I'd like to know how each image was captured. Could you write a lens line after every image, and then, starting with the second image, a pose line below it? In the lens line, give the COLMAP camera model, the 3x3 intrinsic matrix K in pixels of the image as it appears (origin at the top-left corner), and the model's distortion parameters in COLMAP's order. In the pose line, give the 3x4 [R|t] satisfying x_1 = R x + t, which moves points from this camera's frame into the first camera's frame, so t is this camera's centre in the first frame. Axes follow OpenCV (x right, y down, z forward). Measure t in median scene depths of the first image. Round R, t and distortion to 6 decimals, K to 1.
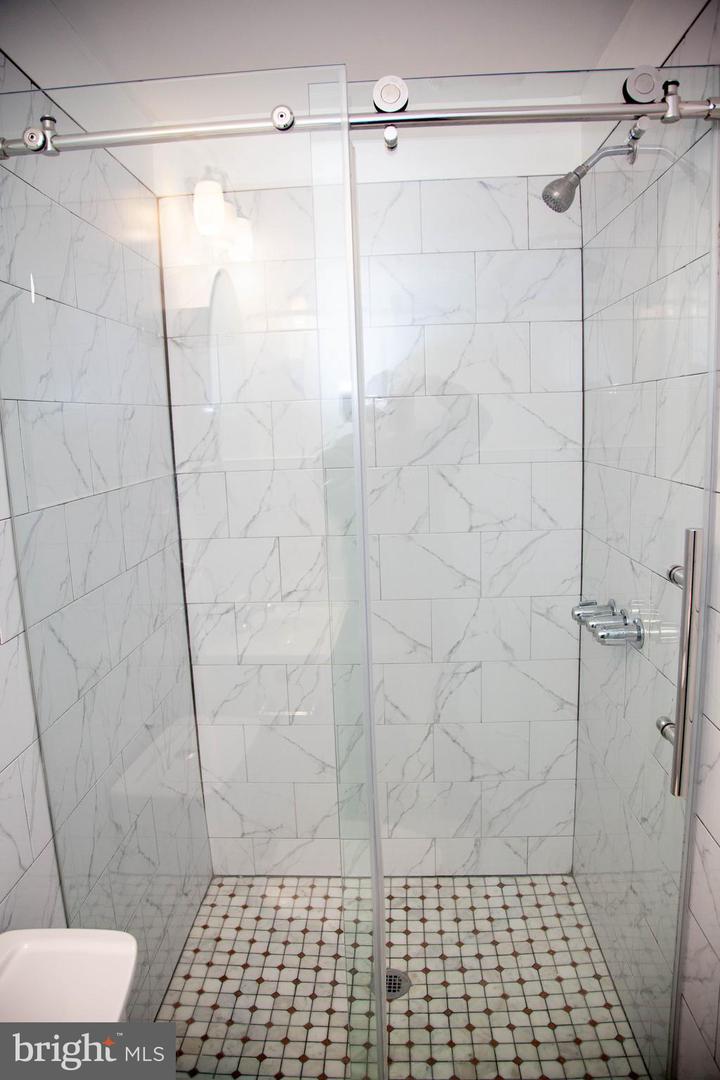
lens RADIAL K [[727.1, 0, 369.7], [0, 727.1, 546.7], [0, 0, 1]] dist [-0.112222, 0.051711]
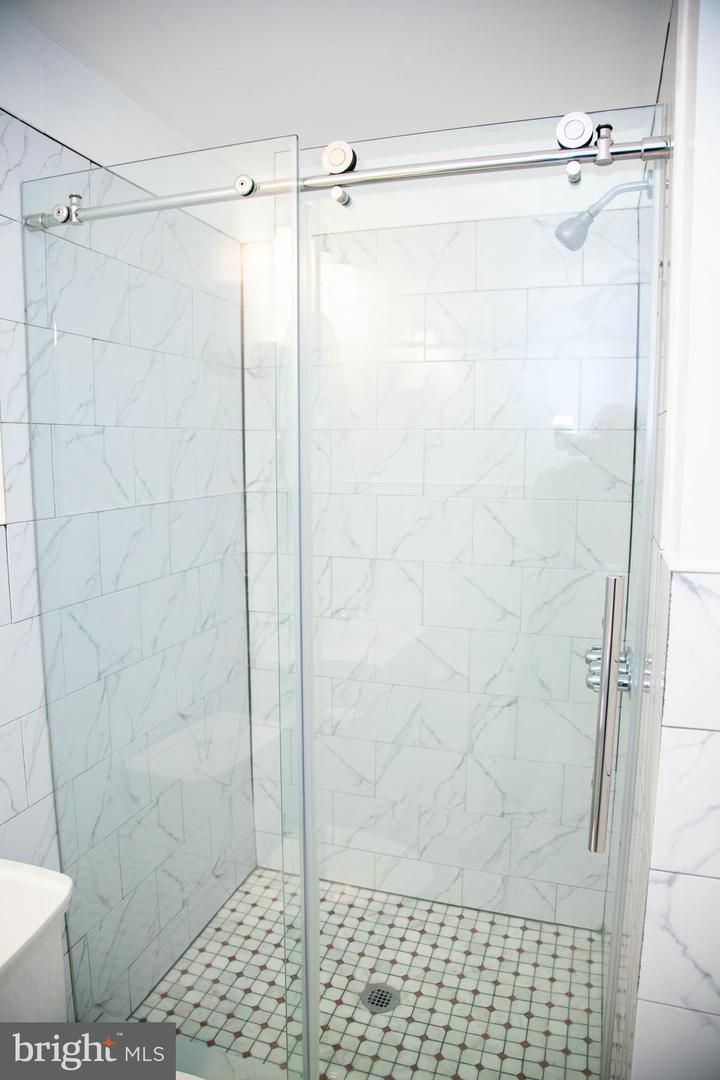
lens RADIAL K [[727.1, 0, 364.8], [0, 727.1, 548.7], [0, 0, 1]] dist [-0.112222, 0.051711]
pose [[0.962615, 0.073734, -0.260647, 0.216885], [-0.081505, 0.996490, -0.019119, -0.009341], [0.258322, 0.039649, 0.965245, -0.018258]]
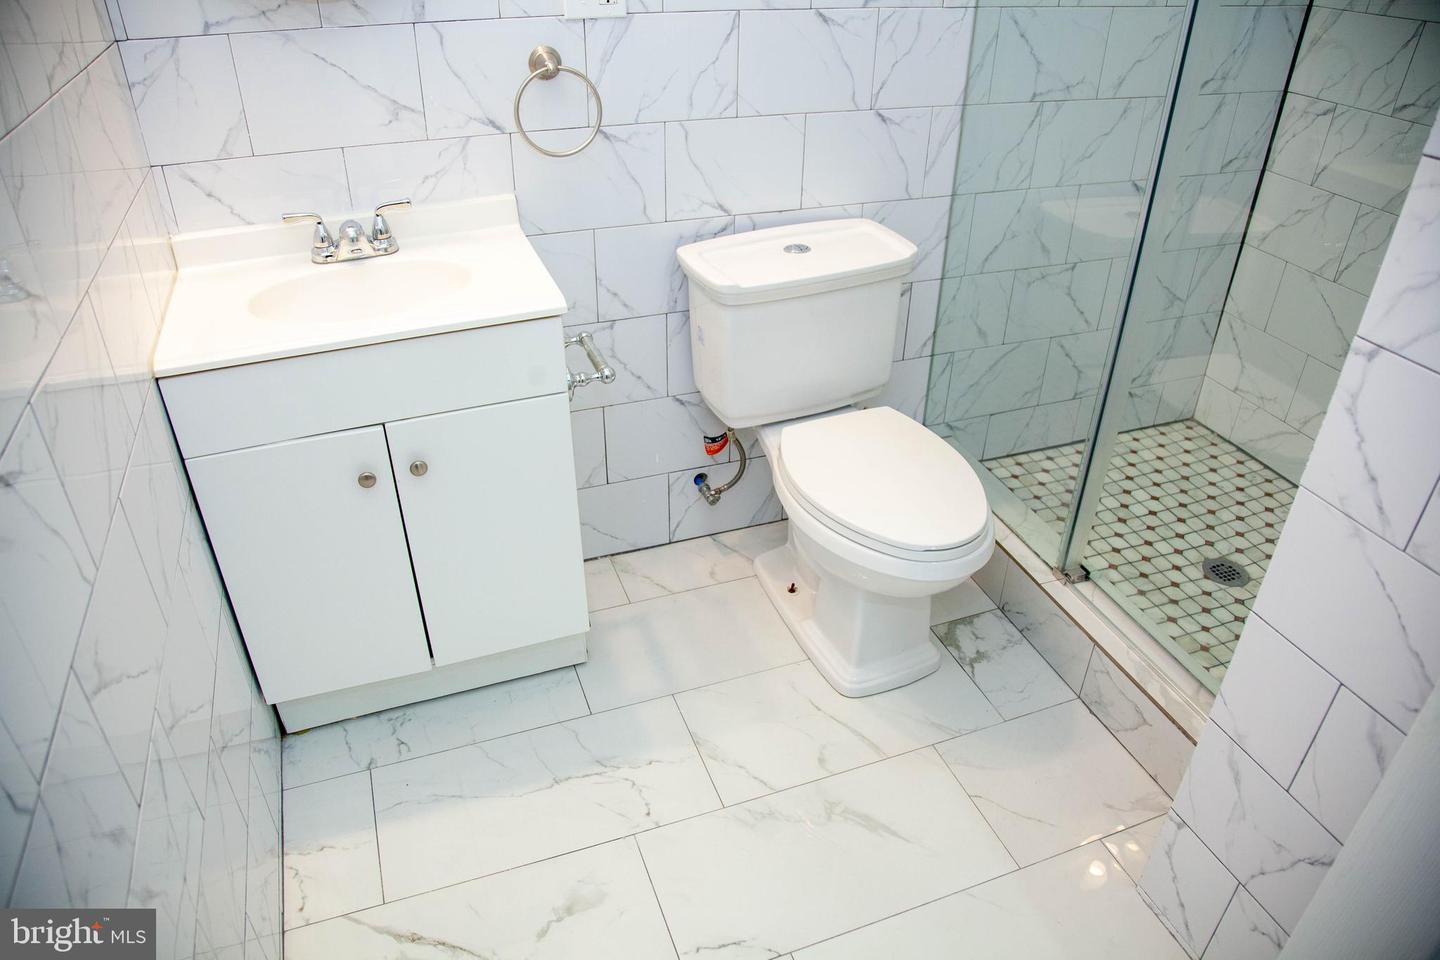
lens RADIAL K [[969.5, 0, 714.2], [0, 969.5, 480.0], [0, 0, 1]] dist [-0.112222, 0.051711]
pose [[0.382943, 0.528973, -0.757326, 0.589215], [-0.179778, 0.846819, 0.500577, 0.049833], [0.906110, -0.055542, 0.419381, -0.062947]]
